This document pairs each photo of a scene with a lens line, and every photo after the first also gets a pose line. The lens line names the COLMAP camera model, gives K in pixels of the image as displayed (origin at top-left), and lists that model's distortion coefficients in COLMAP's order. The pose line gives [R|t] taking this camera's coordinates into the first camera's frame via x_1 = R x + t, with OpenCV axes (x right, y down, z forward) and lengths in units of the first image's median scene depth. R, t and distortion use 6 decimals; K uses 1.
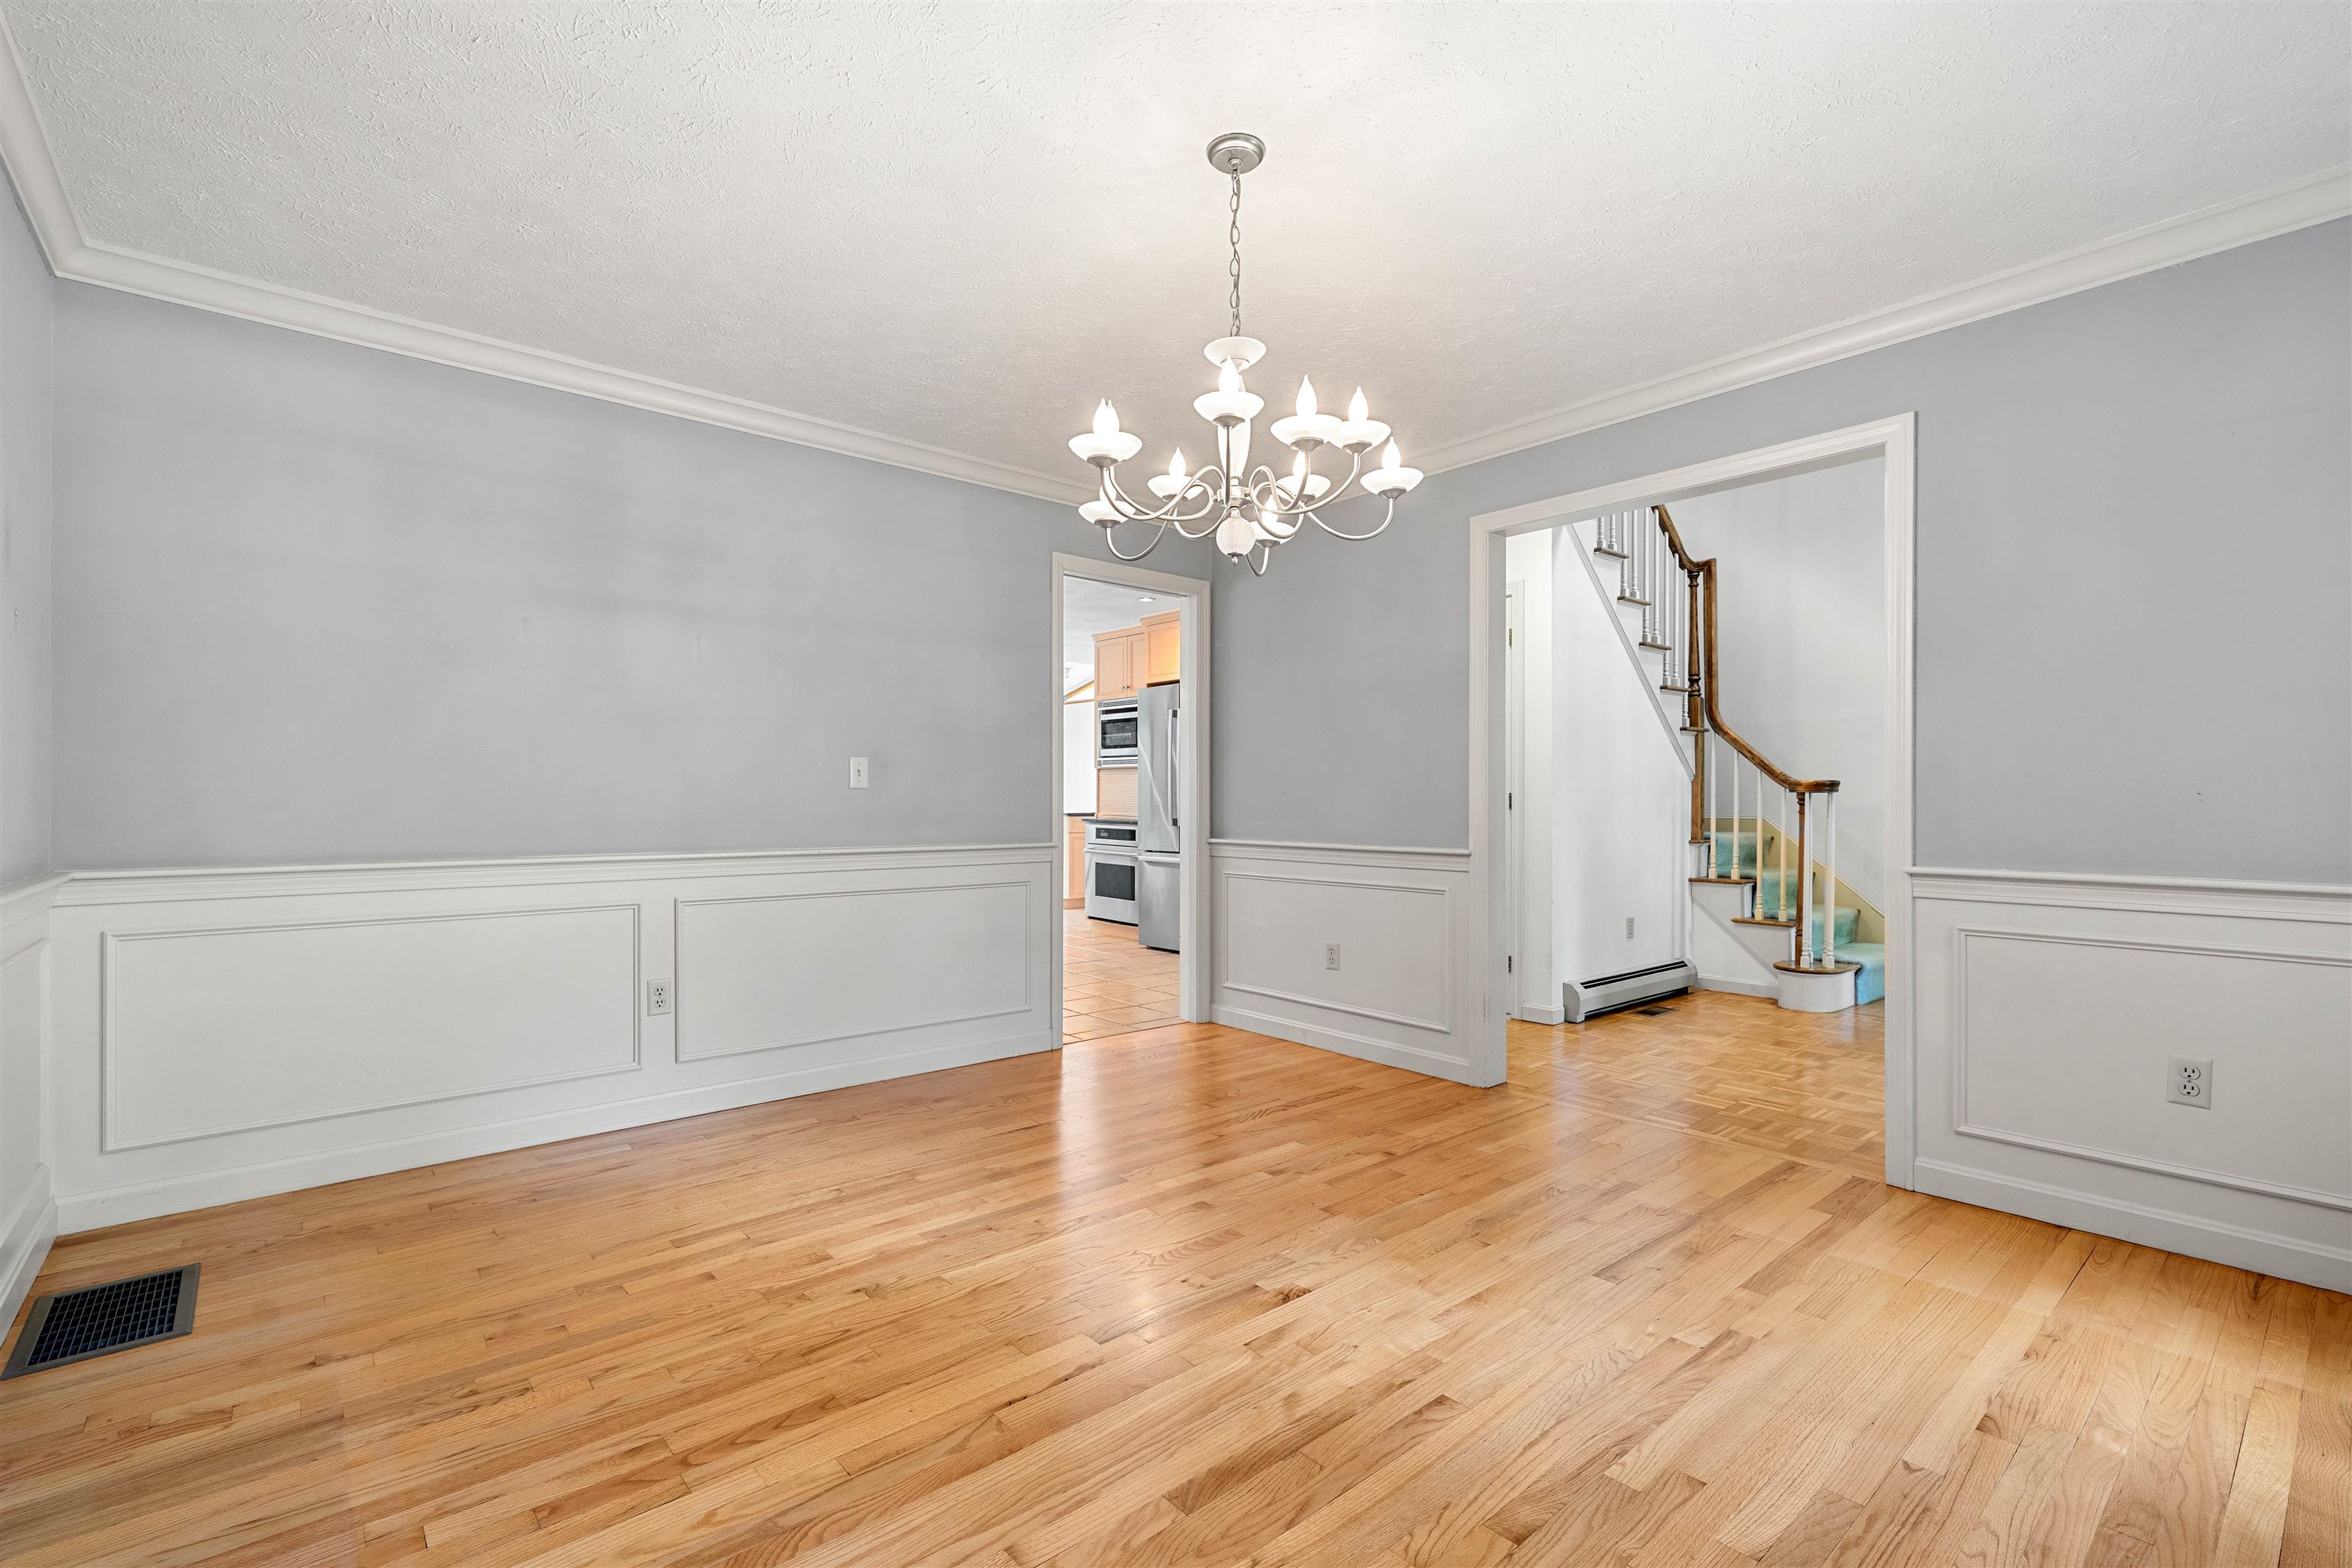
lens RADIAL K [[1034.8, 0, 1167.1], [0, 1034.8, 799.0], [0, 0, 1]] dist [0.000124, -0.000012]
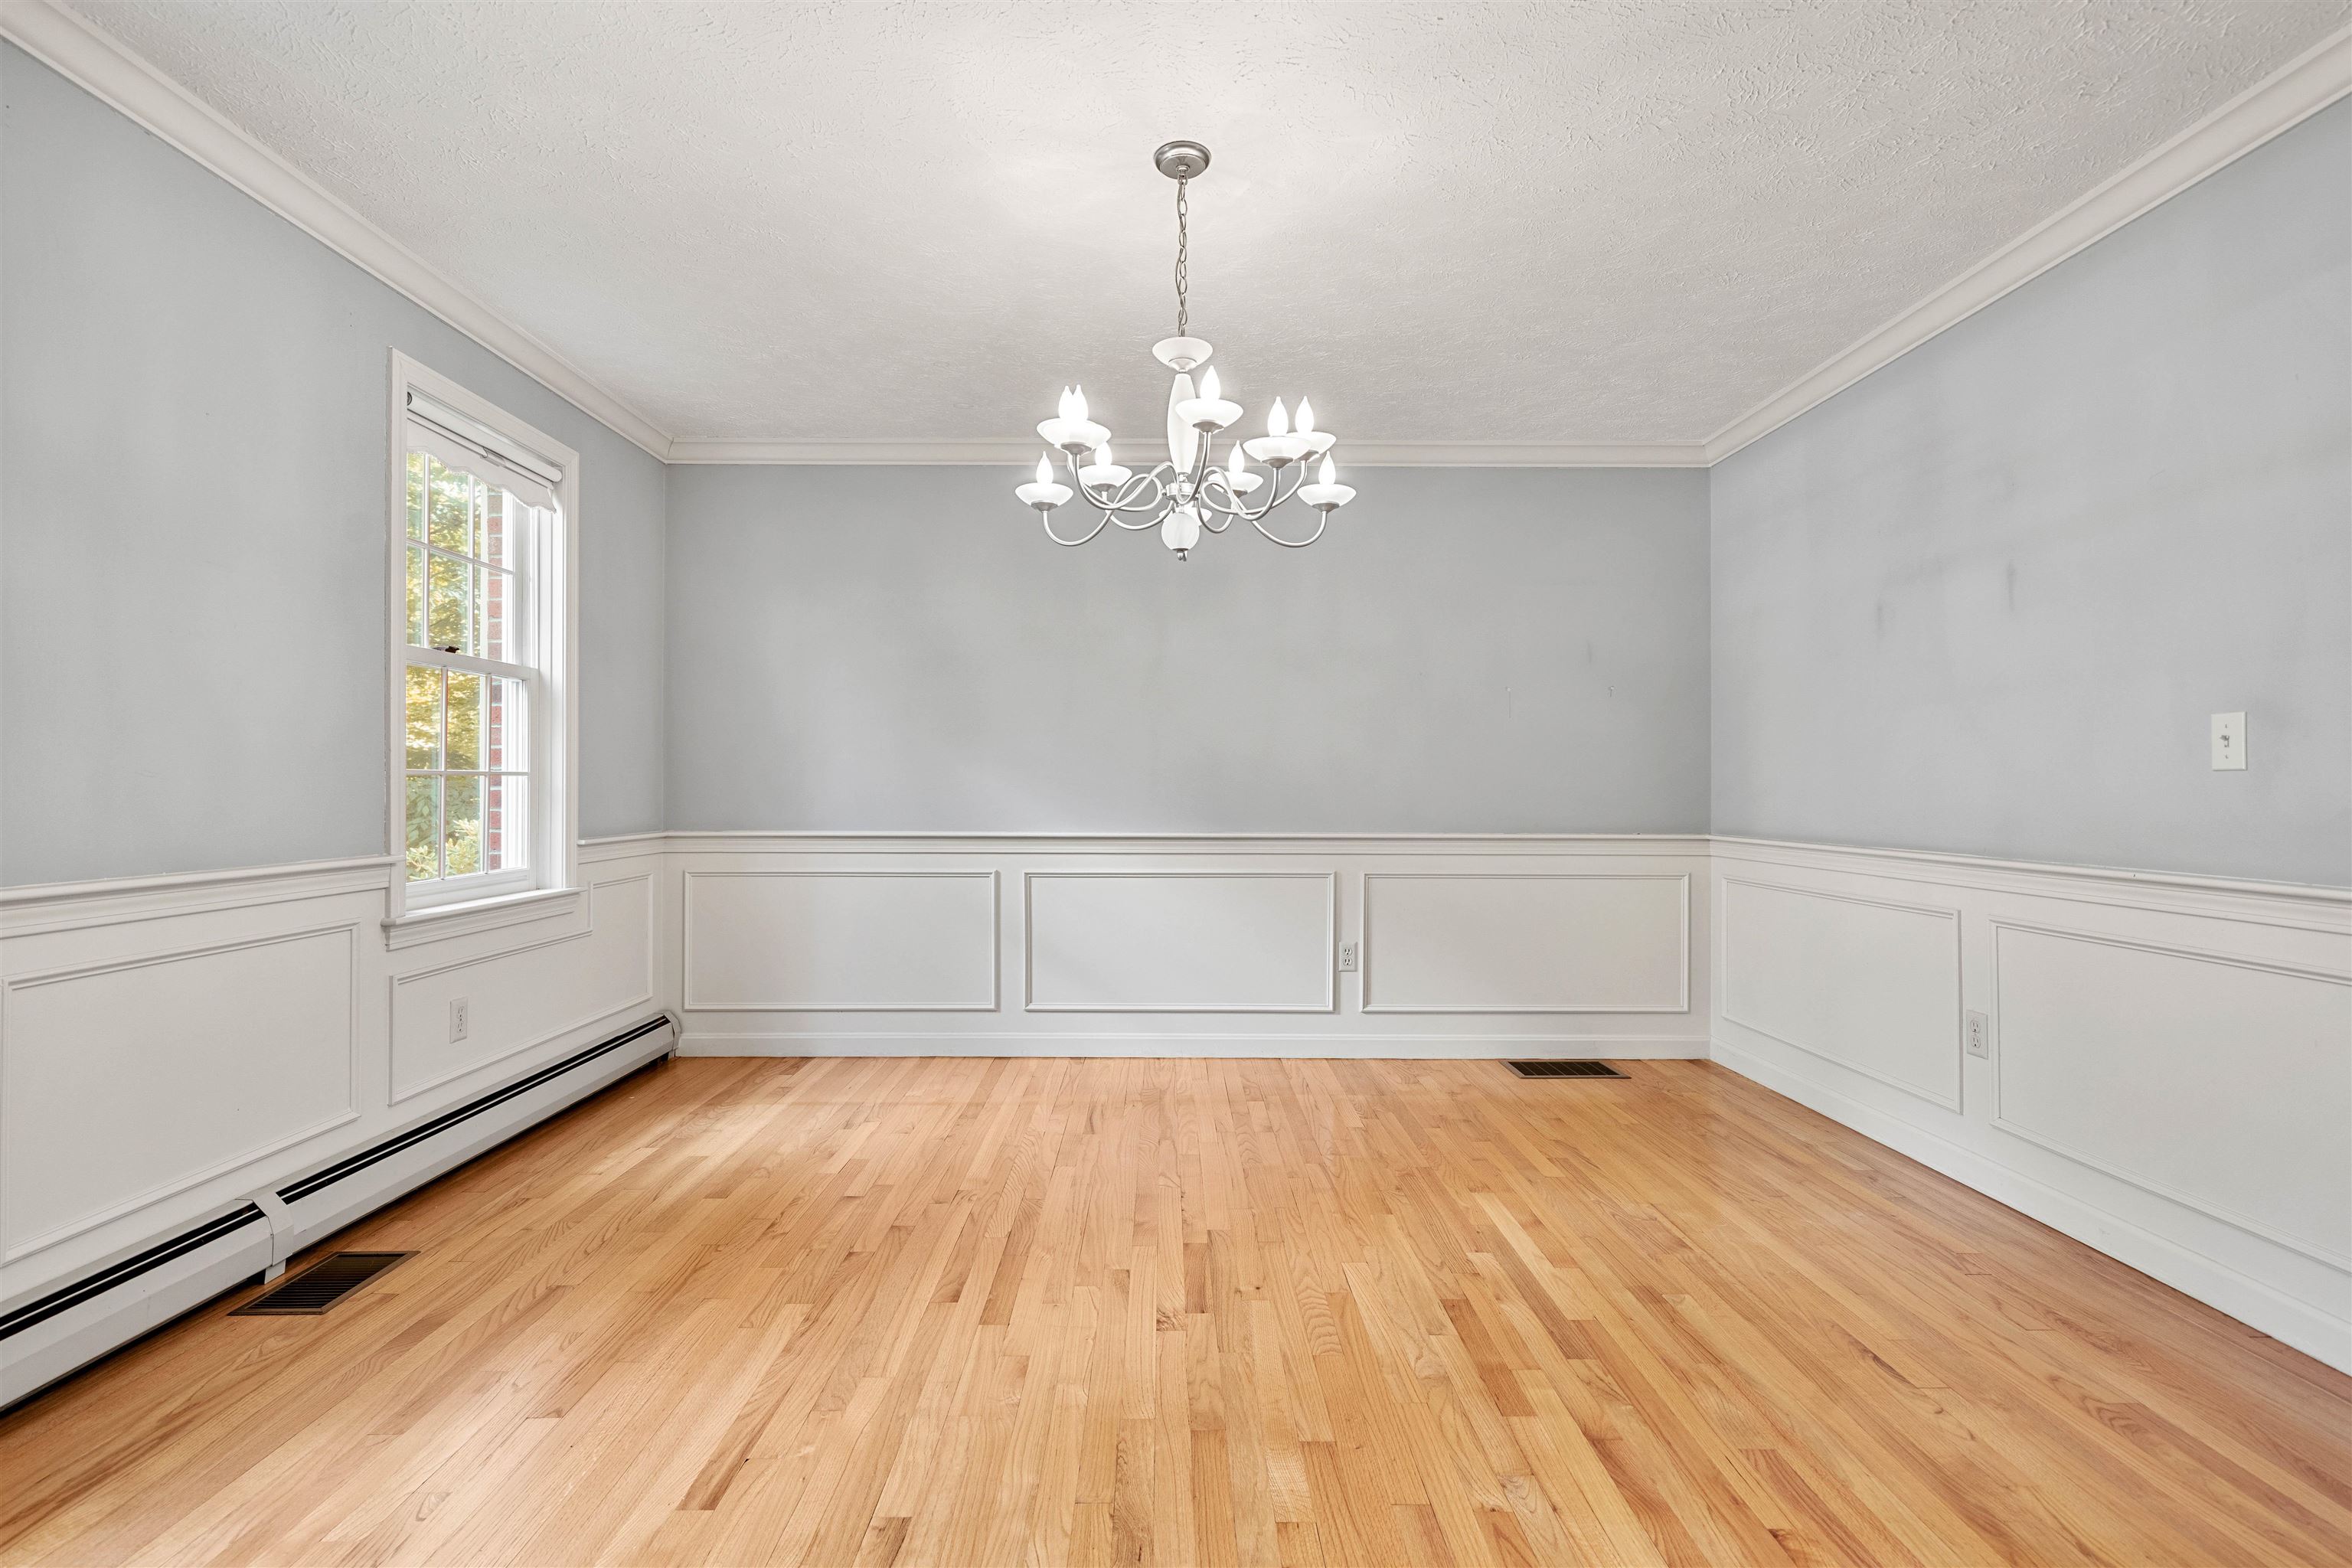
lens RADIAL K [[1100.7, 0, 1176.0], [0, 1100.7, 784.0], [0, 0, 1]] dist [0.000919, 0.000053]
pose [[-0.642440, -0.008870, -0.766285, 0.883199], [-0.006212, 0.999960, -0.006368, 0.007671], [0.766311, 0.000669, -0.642469, 1.656271]]
